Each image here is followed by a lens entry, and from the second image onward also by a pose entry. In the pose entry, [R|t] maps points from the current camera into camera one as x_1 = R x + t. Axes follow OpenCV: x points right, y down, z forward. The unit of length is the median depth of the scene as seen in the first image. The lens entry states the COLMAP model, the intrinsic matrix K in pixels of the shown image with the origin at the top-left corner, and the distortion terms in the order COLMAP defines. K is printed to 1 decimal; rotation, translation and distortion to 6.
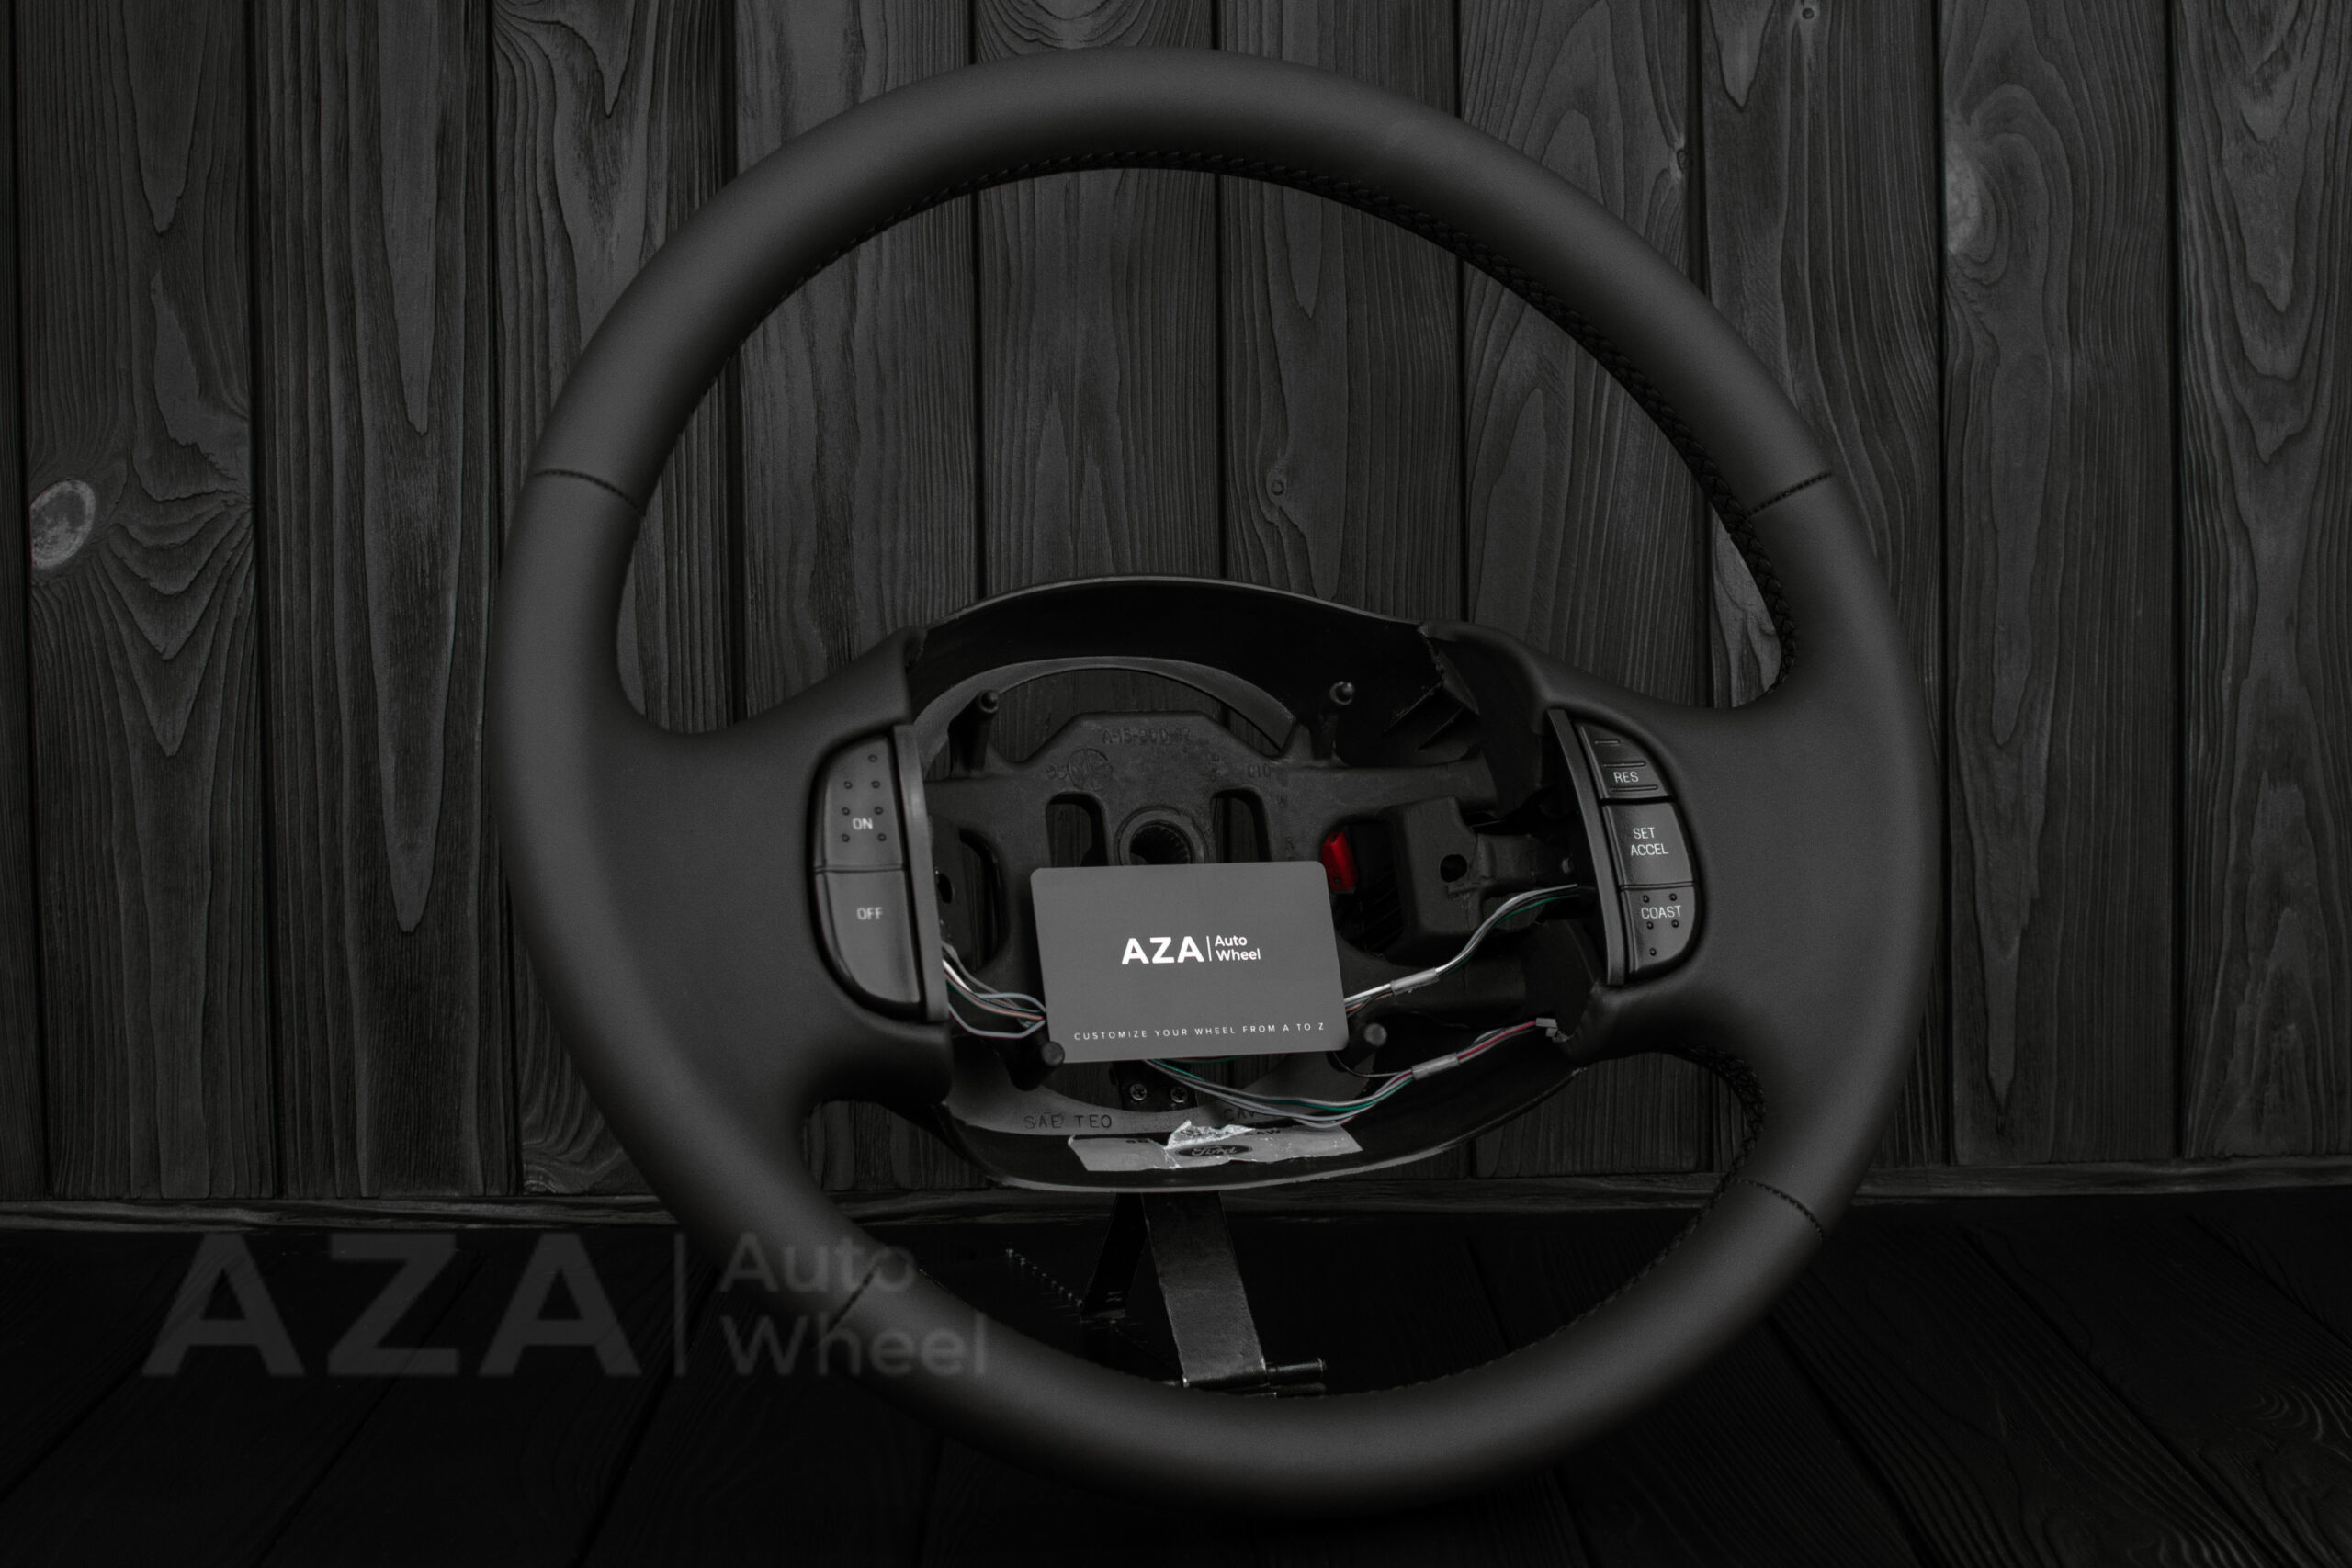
lens RADIAL K [[3483.3, 0, 1144.5], [0, 3483.3, 787.9], [0, 0, 1]] dist [-0.201685, 0.149572]
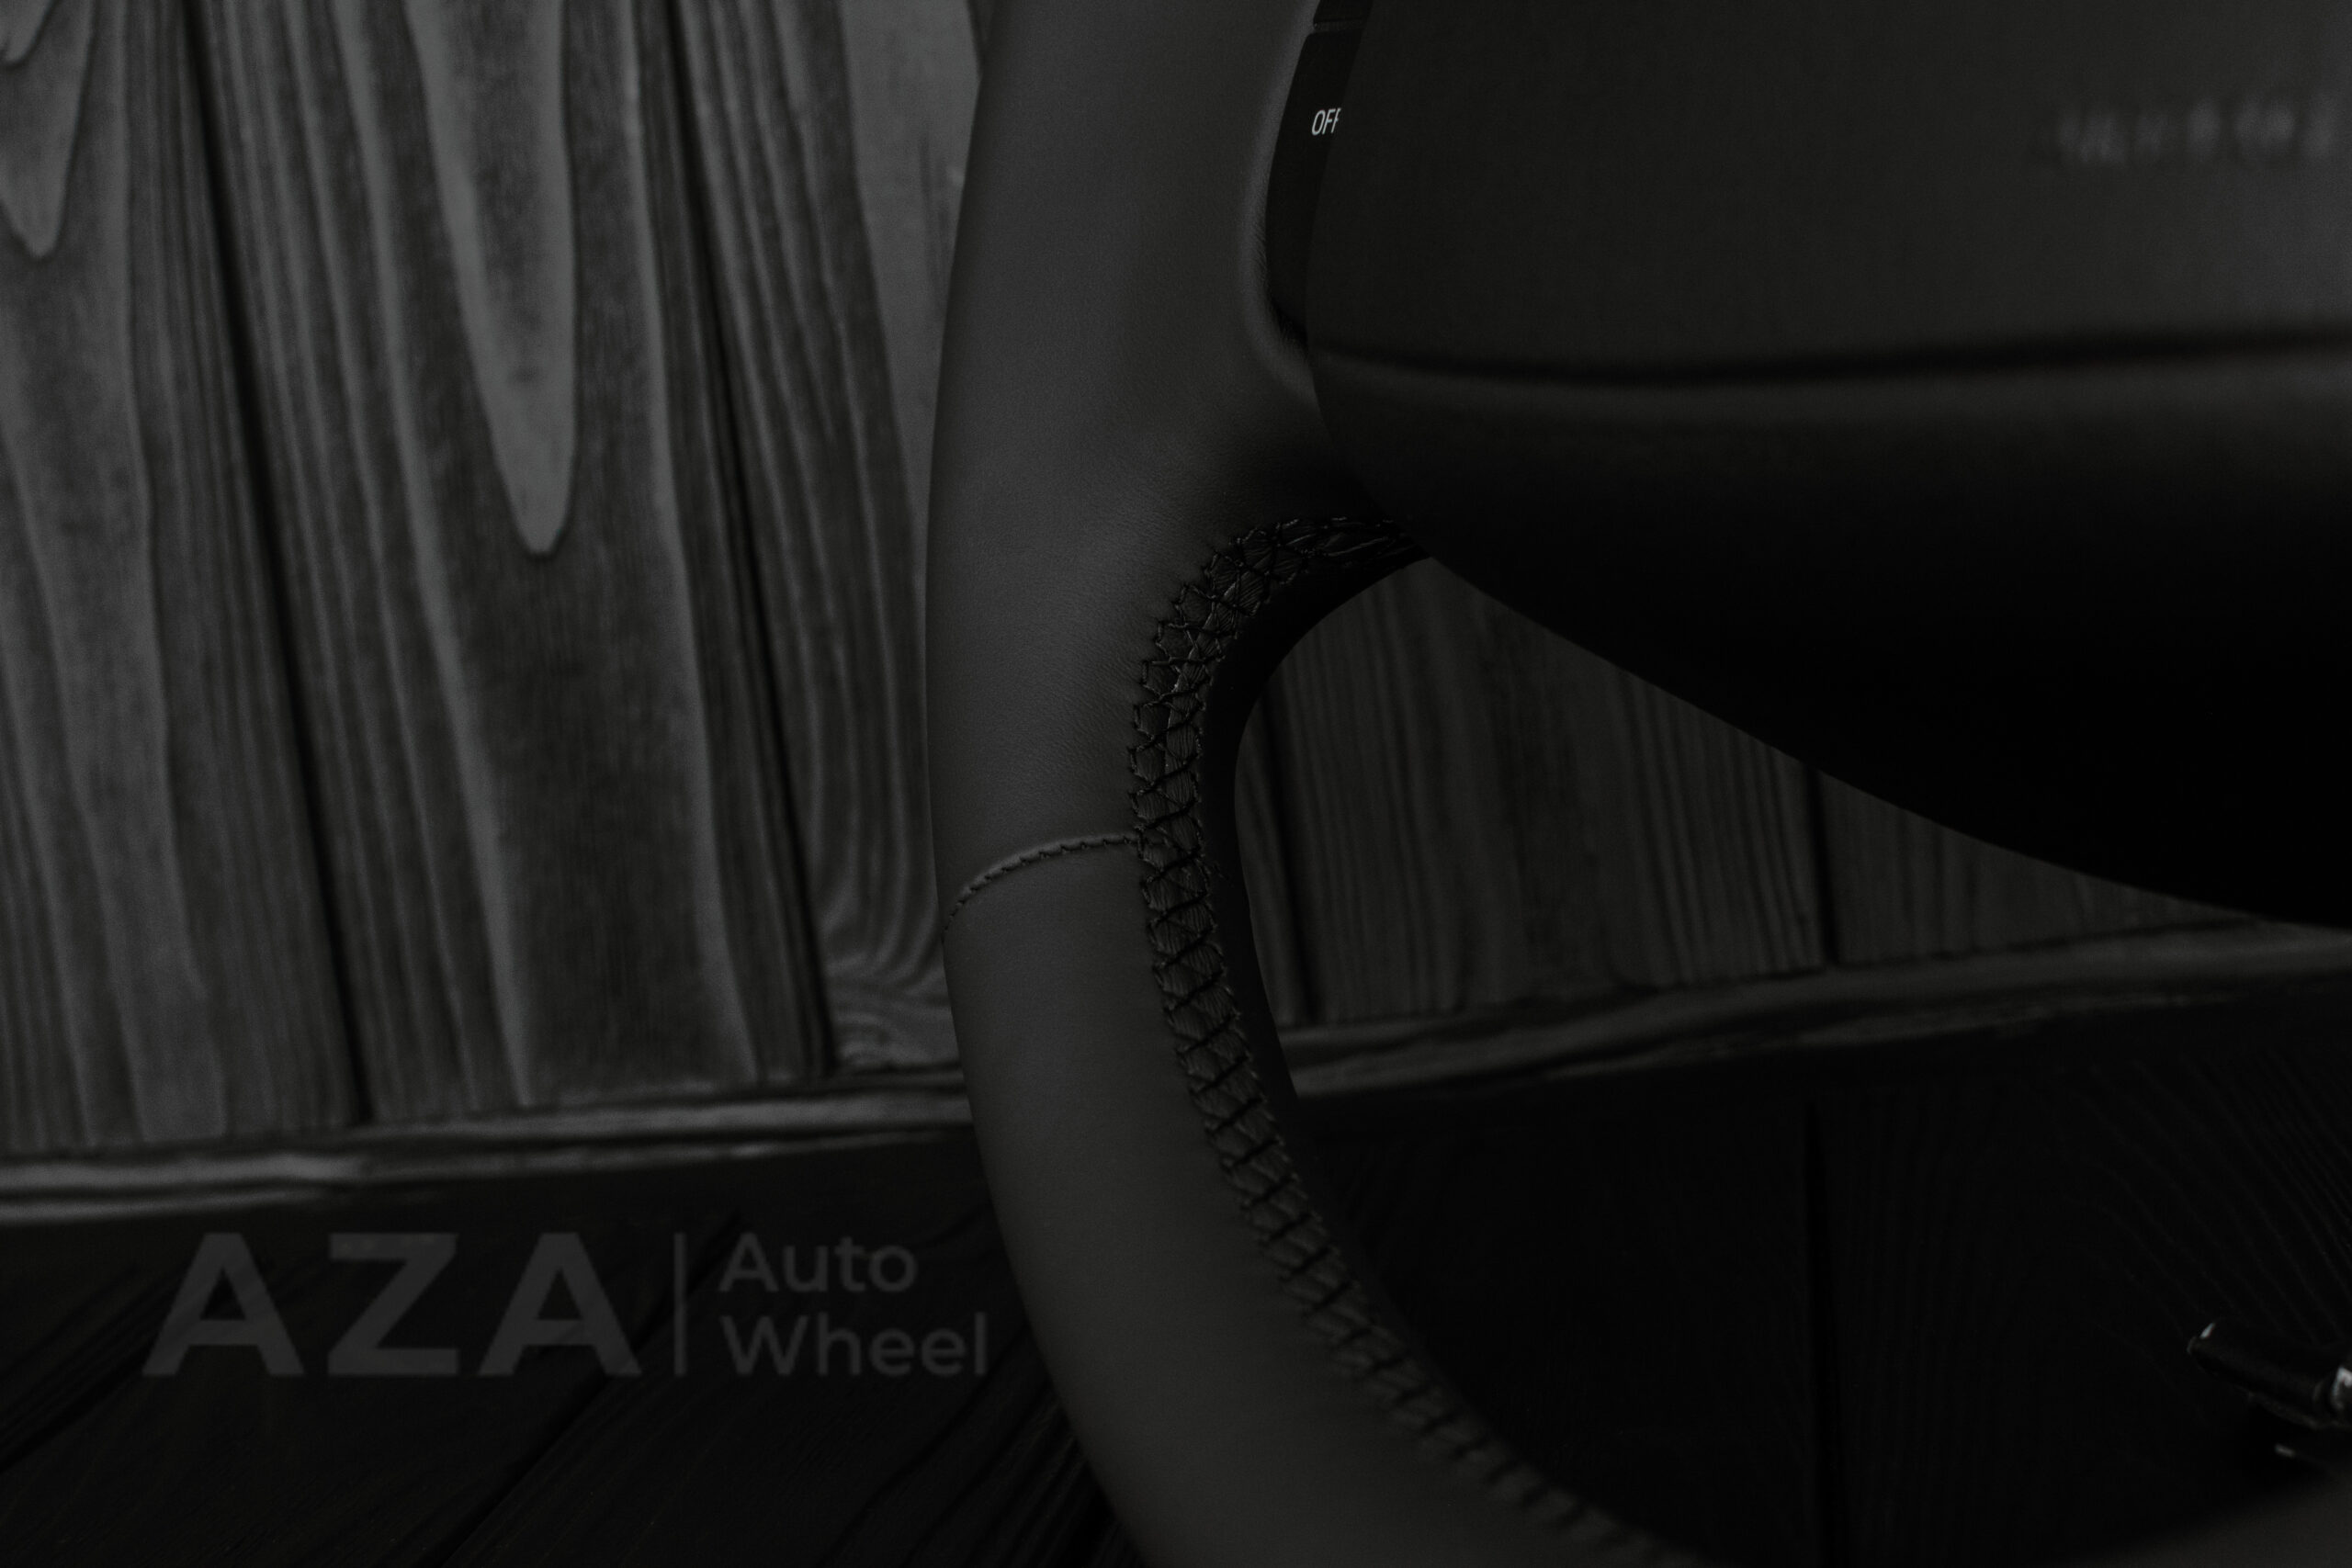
lens RADIAL K [[3577.0, 0, 1176.0], [0, 3577.0, 784.0], [0, 0, 1]] dist [-0.212490, 0.153602]
pose [[0.977649, -0.098391, -0.185800, -0.039029], [0.109797, 0.992588, 0.052102, 0.057713], [0.179297, -0.071338, 0.981205, 0.532363]]
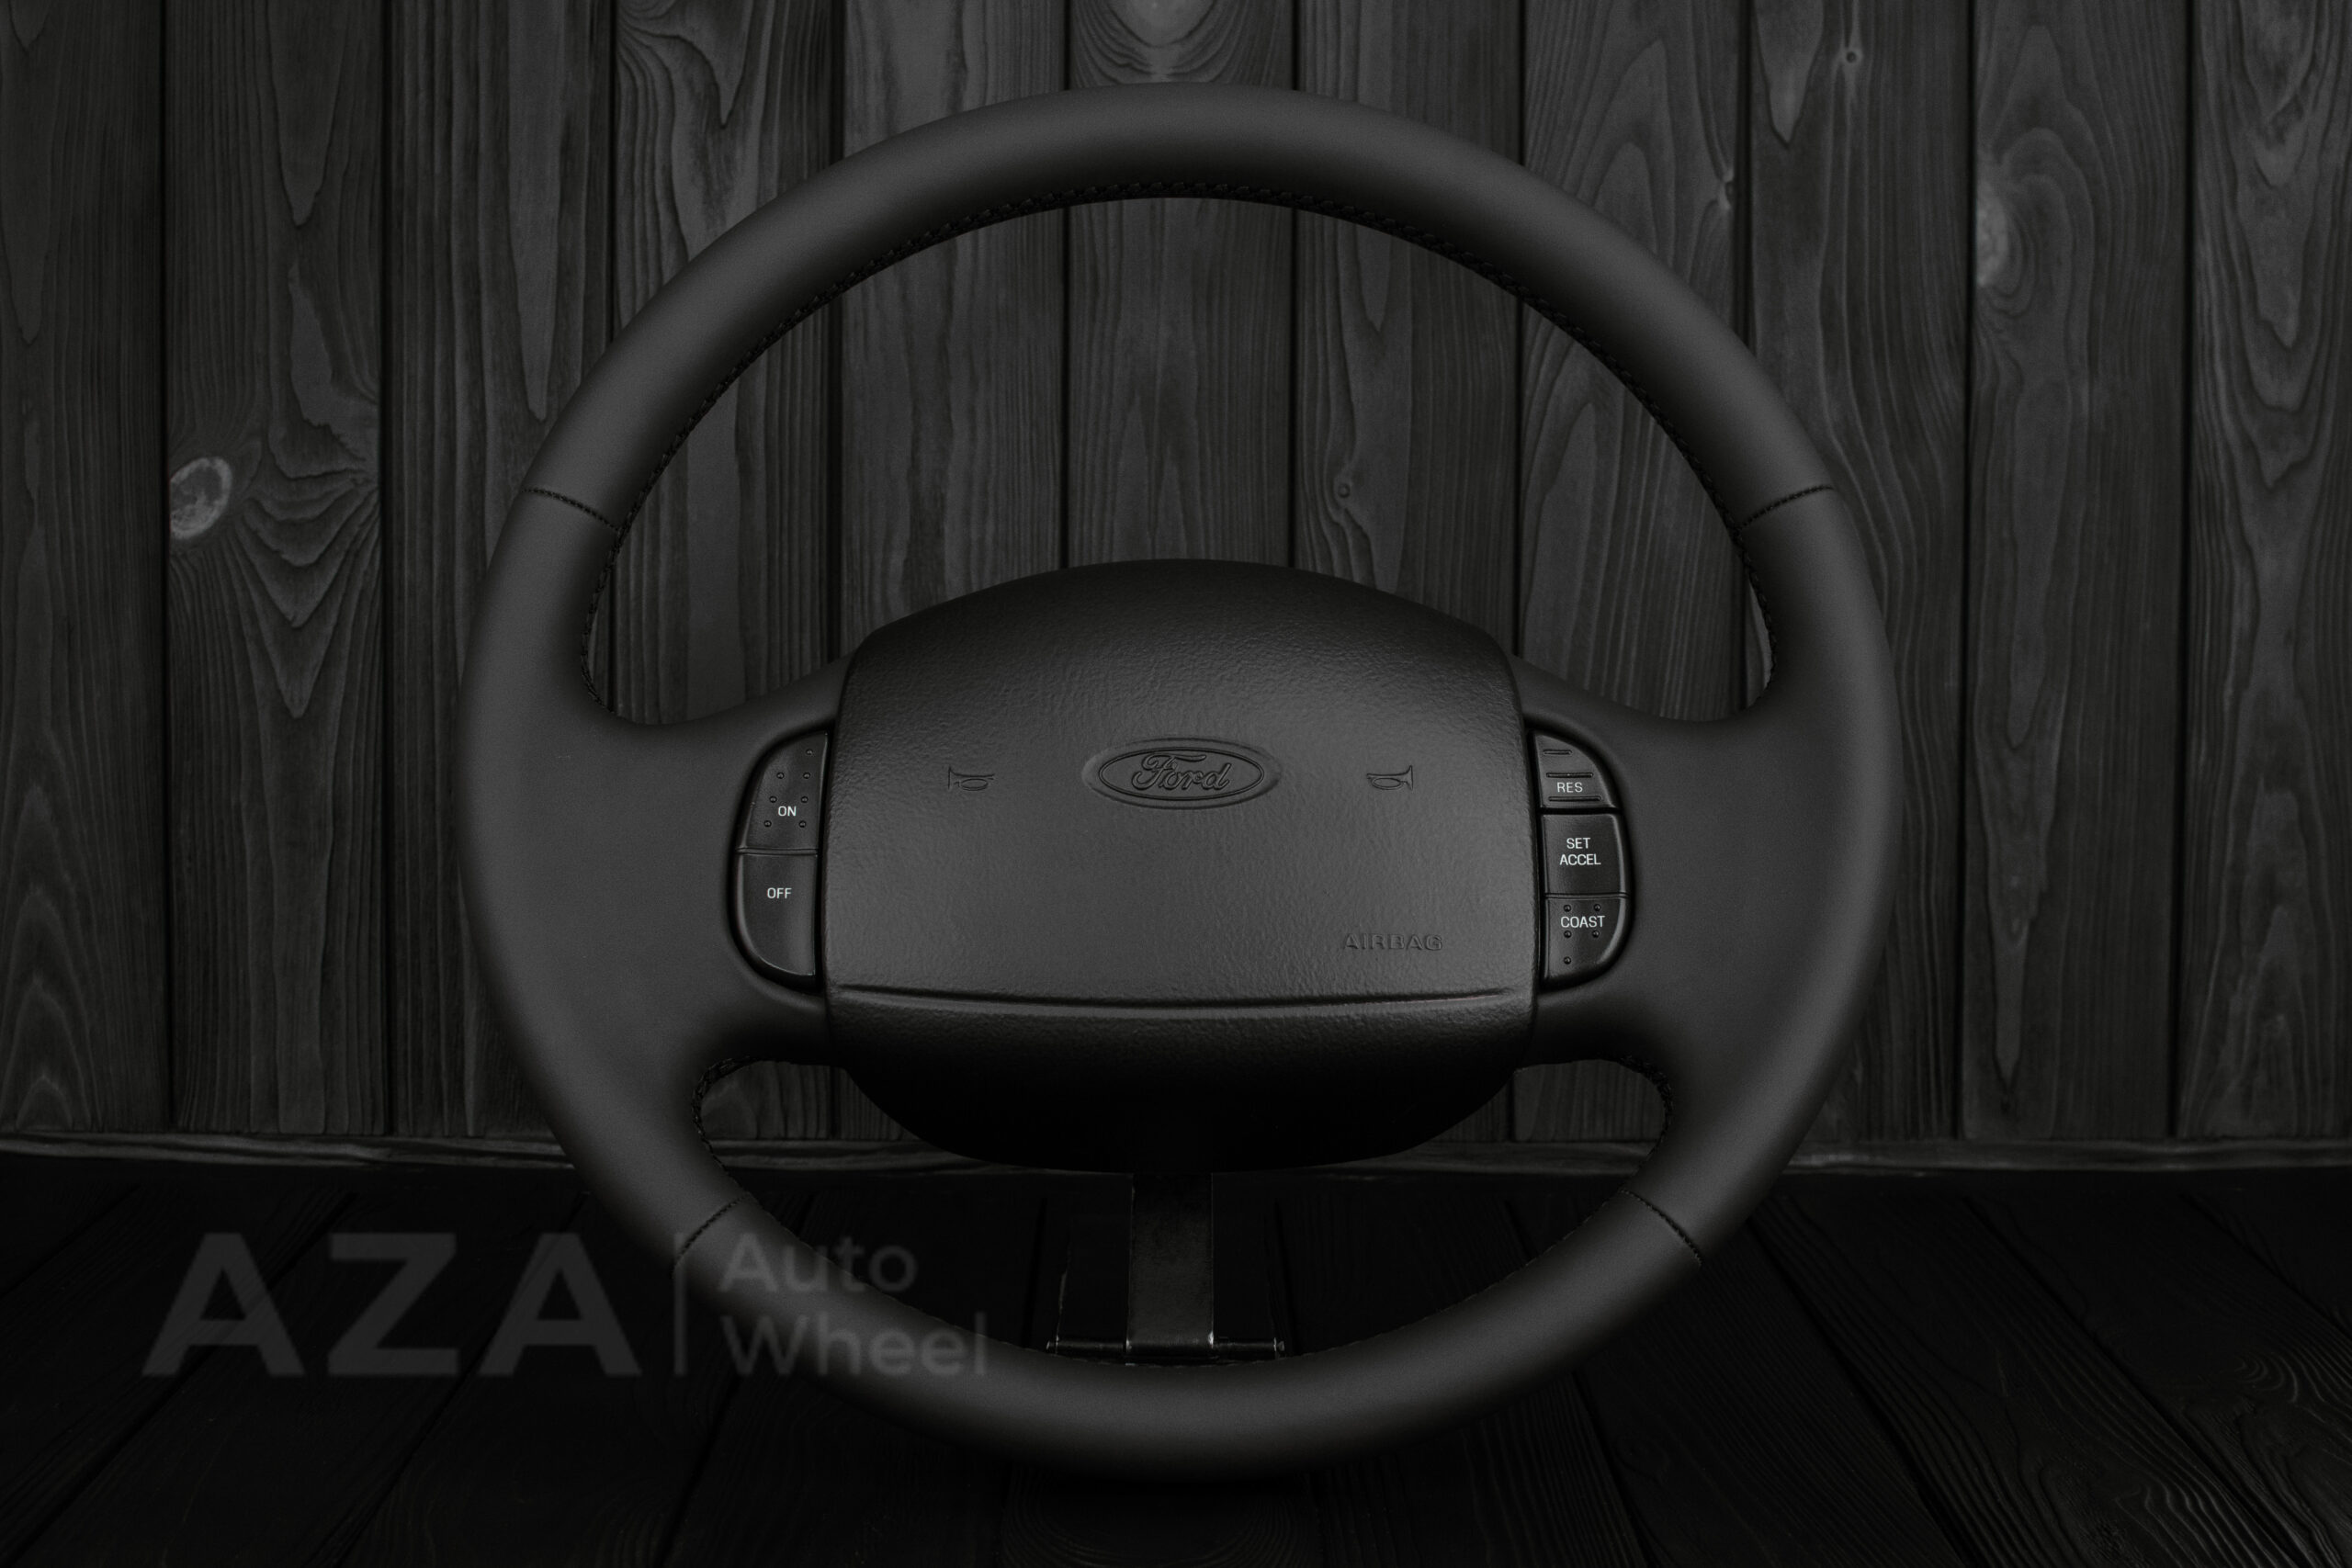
lens RADIAL K [[3412.0, 0, 1176.0], [0, 3412.0, 784.0], [0, 0, 1]] dist [-0.206521, 0.166089]
pose [[0.999732, 0.023030, 0.002286, -0.013450], [-0.023052, 0.999682, 0.010220, -0.005838], [-0.002050, -0.010270, 0.999945, -0.044762]]
